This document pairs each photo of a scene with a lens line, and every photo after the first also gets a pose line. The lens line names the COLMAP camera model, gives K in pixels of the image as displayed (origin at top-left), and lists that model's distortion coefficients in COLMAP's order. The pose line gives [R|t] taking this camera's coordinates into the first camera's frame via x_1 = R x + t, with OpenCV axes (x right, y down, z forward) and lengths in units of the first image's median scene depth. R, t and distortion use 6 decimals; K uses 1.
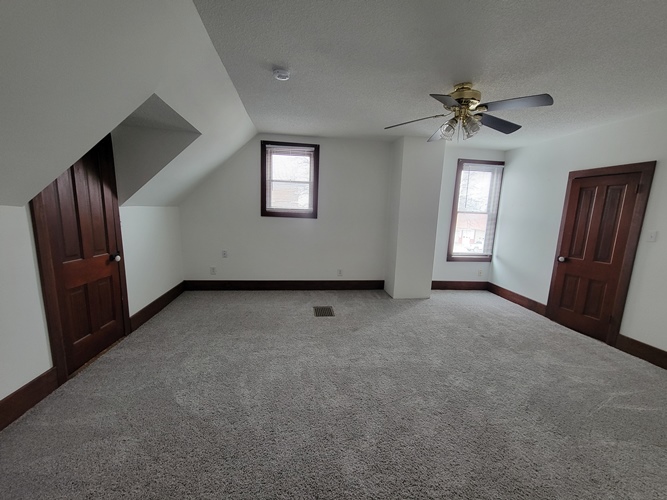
lens RADIAL K [[269.6, 0, 335.3], [0, 269.6, 252.9], [0, 0, 1]] dist [-0.000162, 0.000044]
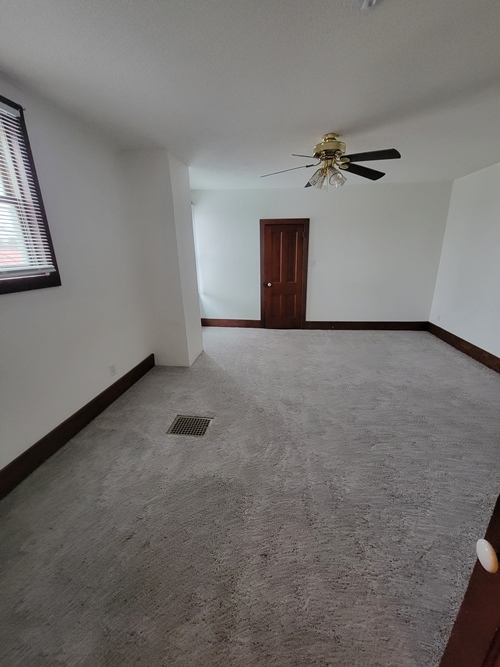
lens RADIAL K [[269.6, 0, 253.3], [0, 269.6, 334.0], [0, 0, 1]] dist [-0.000162, 0.000044]
pose [[0.253559, -0.328276, 0.909914, -0.525410], [0.172223, 0.940946, 0.291480, -0.153415], [-0.951865, 0.082800, 0.295122, 0.654965]]
